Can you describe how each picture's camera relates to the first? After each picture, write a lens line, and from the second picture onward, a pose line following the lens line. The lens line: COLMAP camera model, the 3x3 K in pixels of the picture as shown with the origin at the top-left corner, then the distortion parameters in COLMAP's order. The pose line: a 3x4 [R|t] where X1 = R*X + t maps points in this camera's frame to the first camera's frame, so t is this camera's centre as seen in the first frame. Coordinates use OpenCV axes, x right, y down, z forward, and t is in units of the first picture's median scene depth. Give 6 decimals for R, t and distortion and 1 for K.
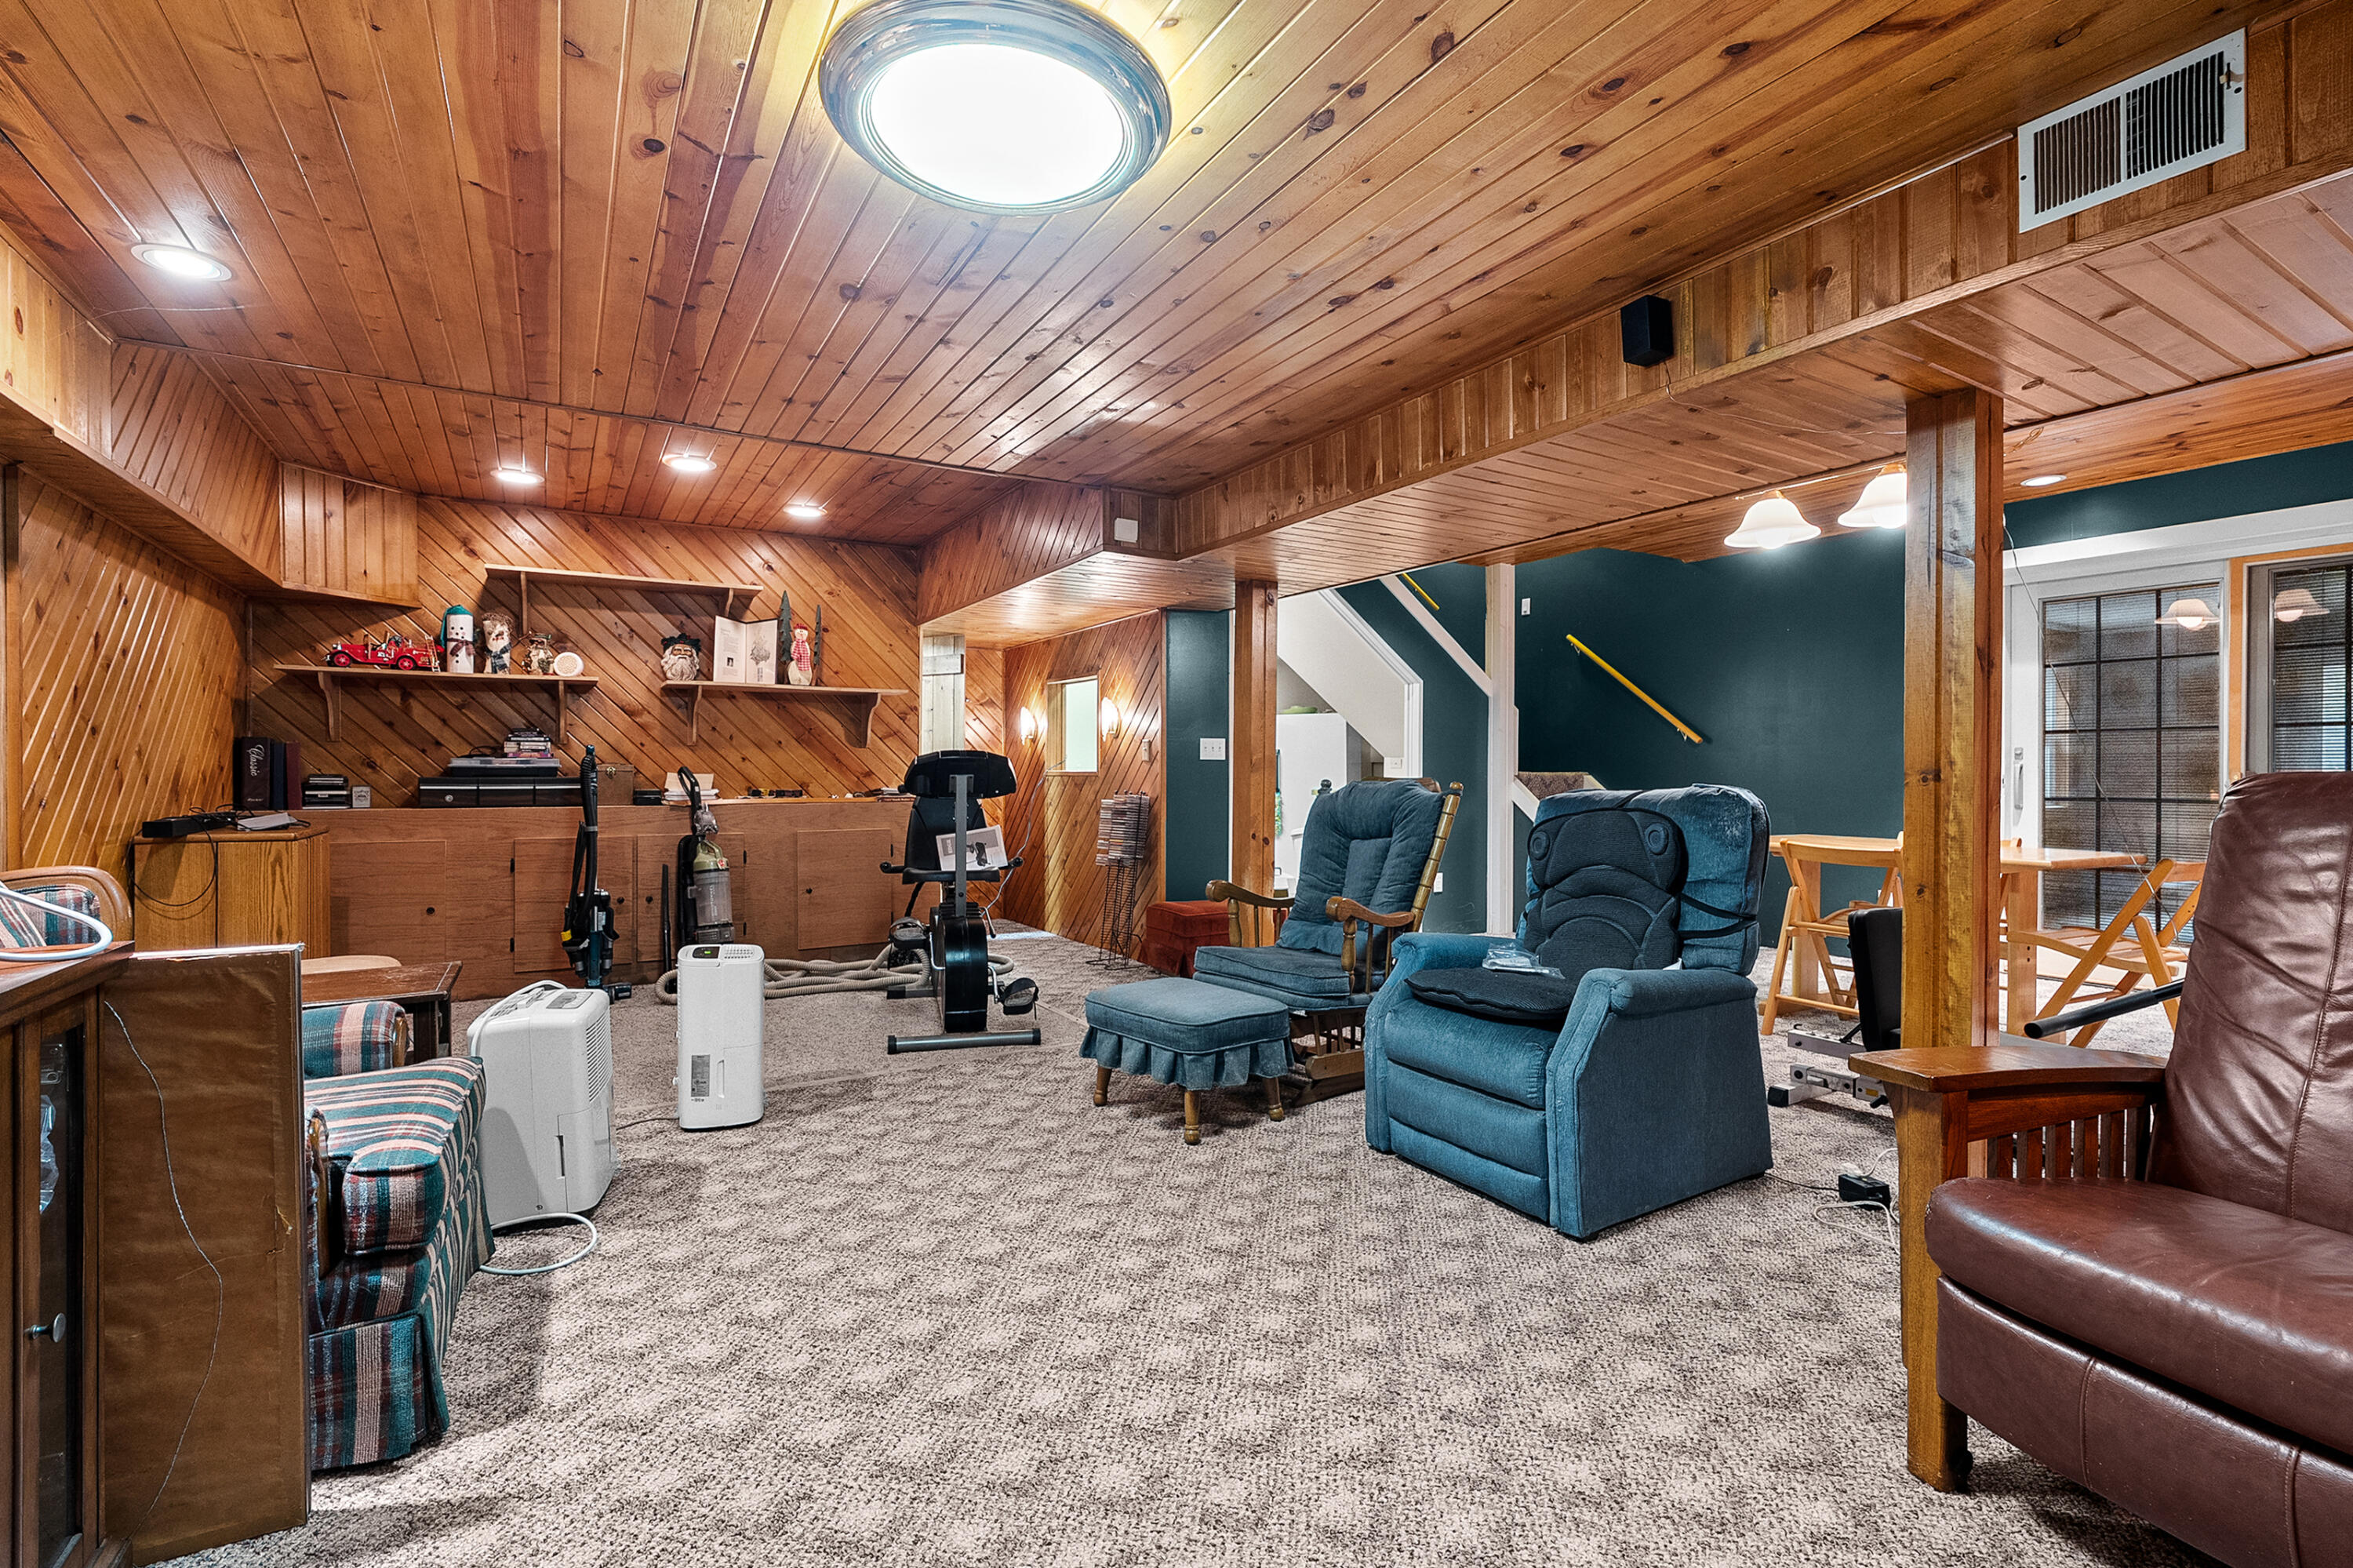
lens RADIAL K [[1089.0, 0, 1174.2], [0, 1089.0, 771.9], [0, 0, 1]] dist [-0.001604, 0.000033]
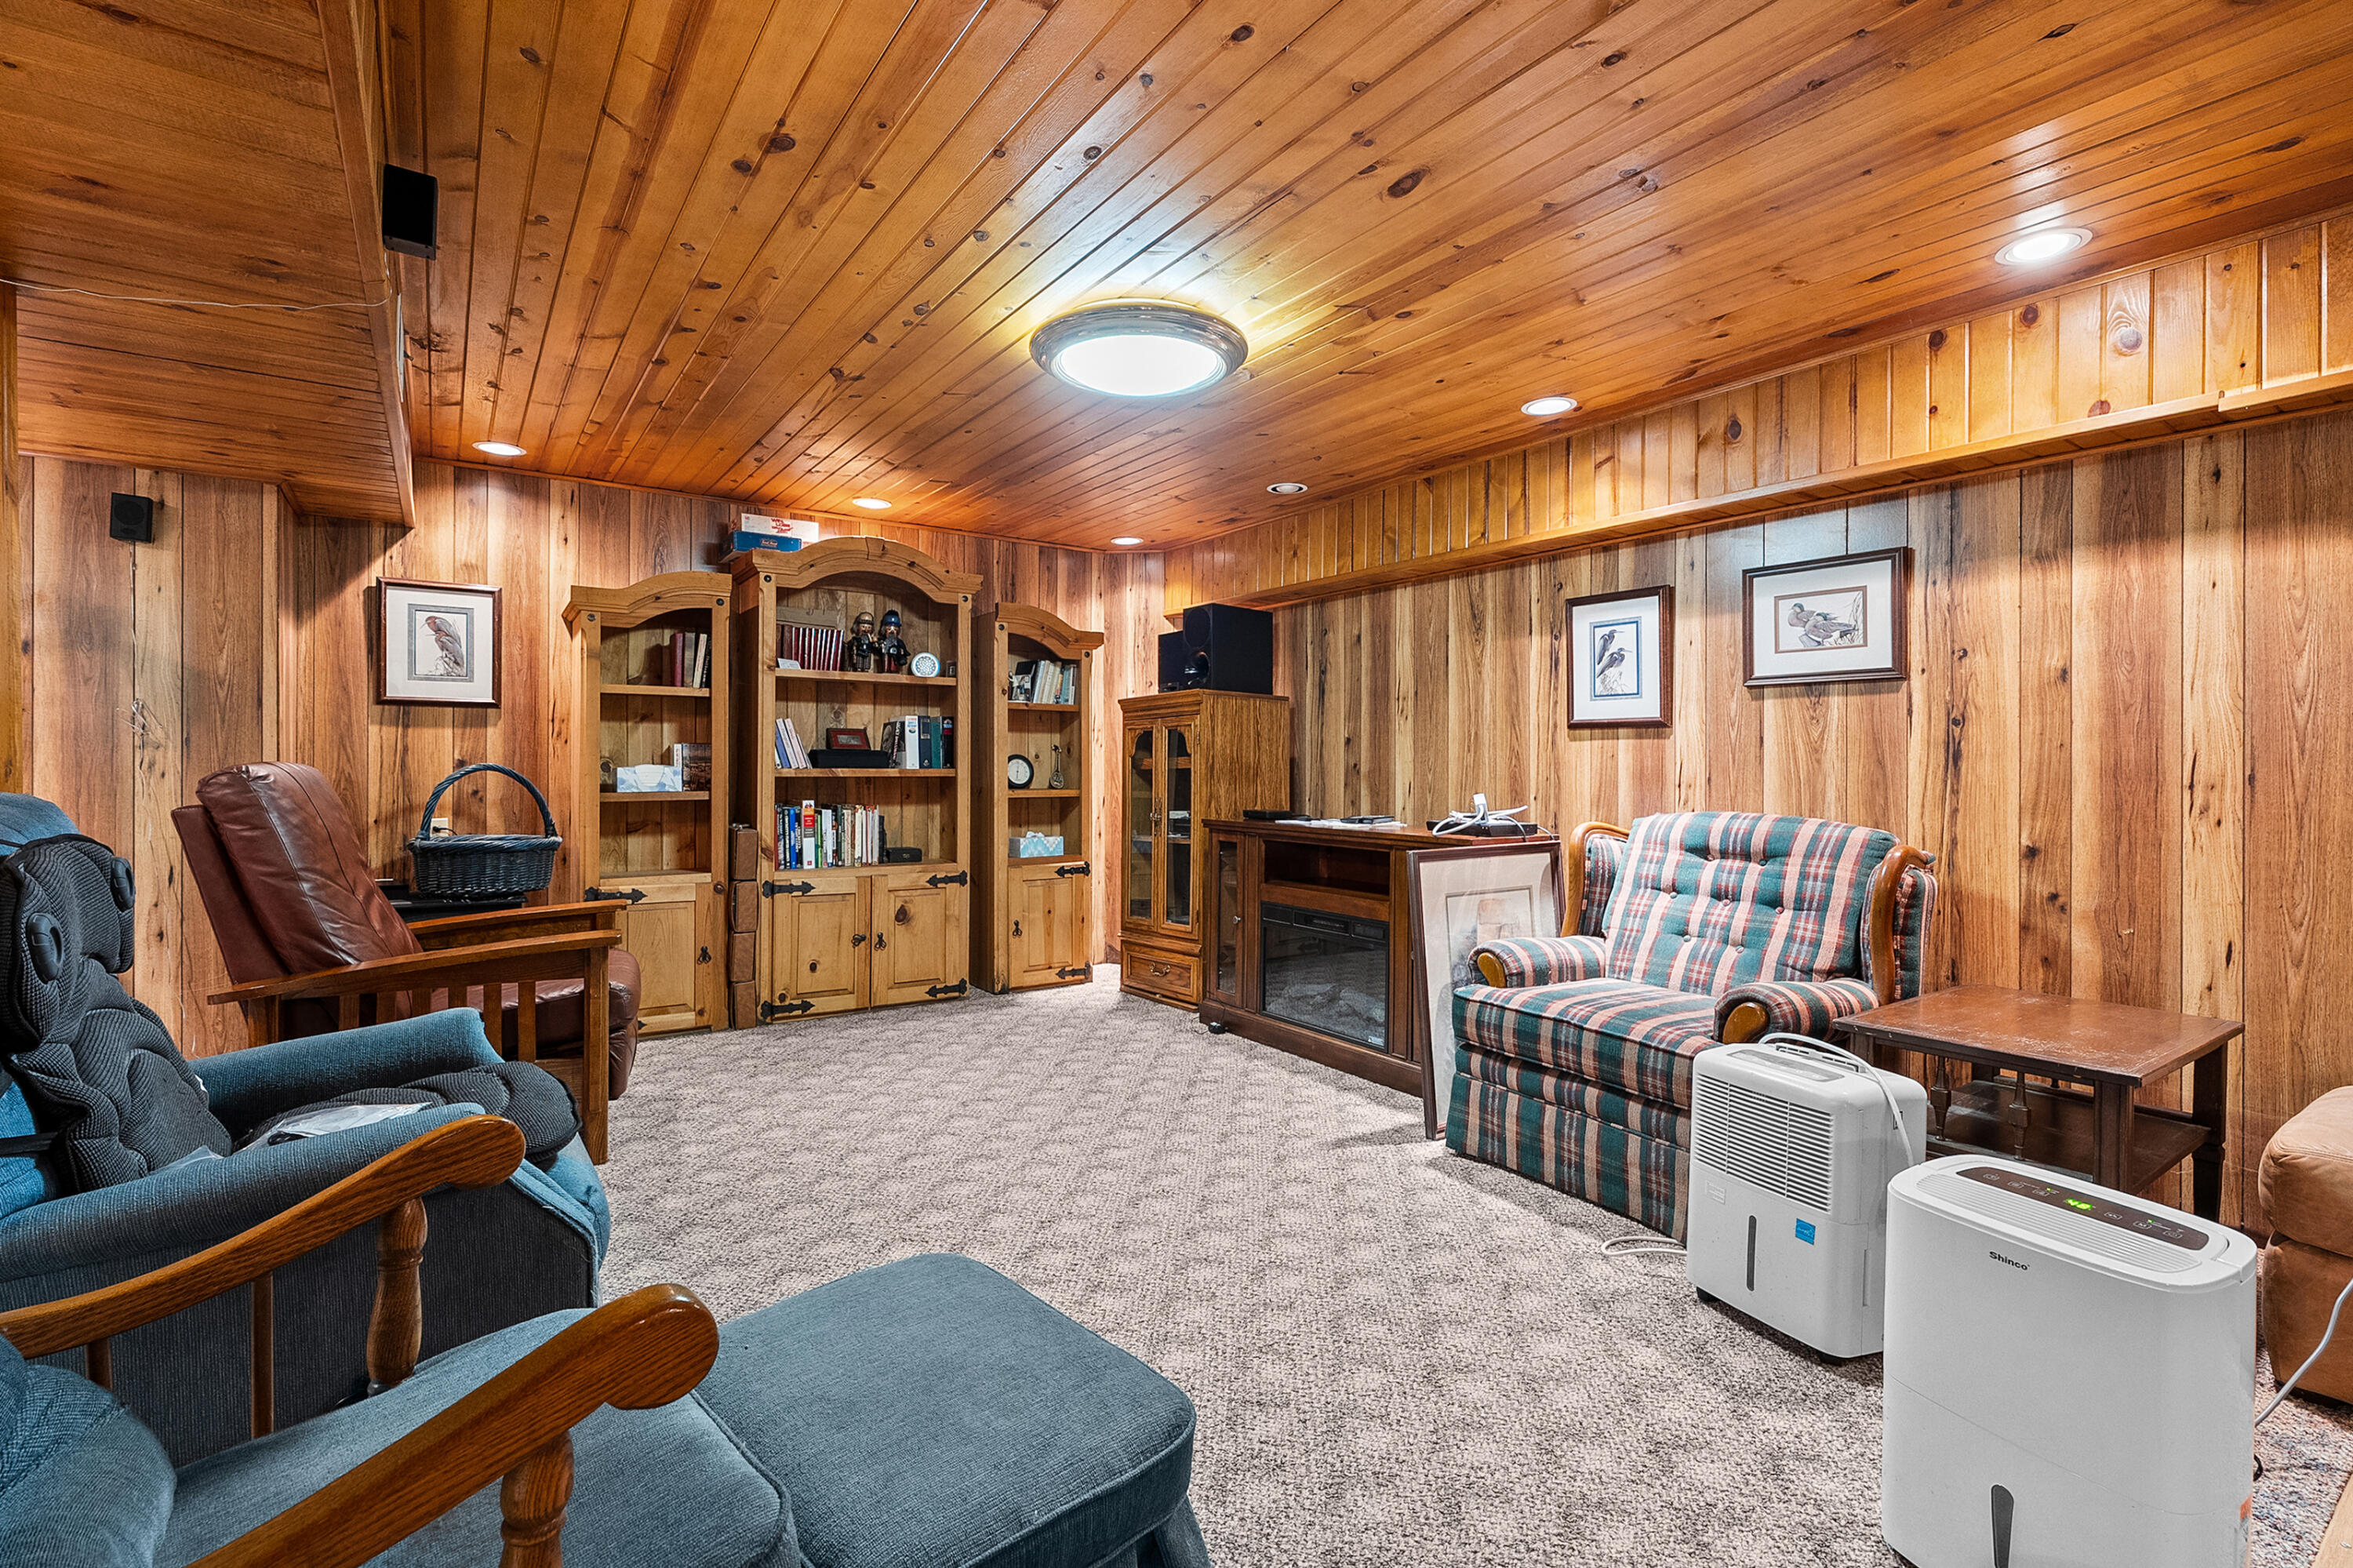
lens RADIAL K [[1089.0, 0, 1174.2], [0, 1089.0, 771.9], [0, 0, 1]] dist [-0.001604, 0.000033]
pose [[-0.996847, -0.003809, -0.079260, -0.065795], [-0.004223, 0.999978, 0.005050, -0.001049], [0.079239, 0.005369, -0.996841, 1.896297]]
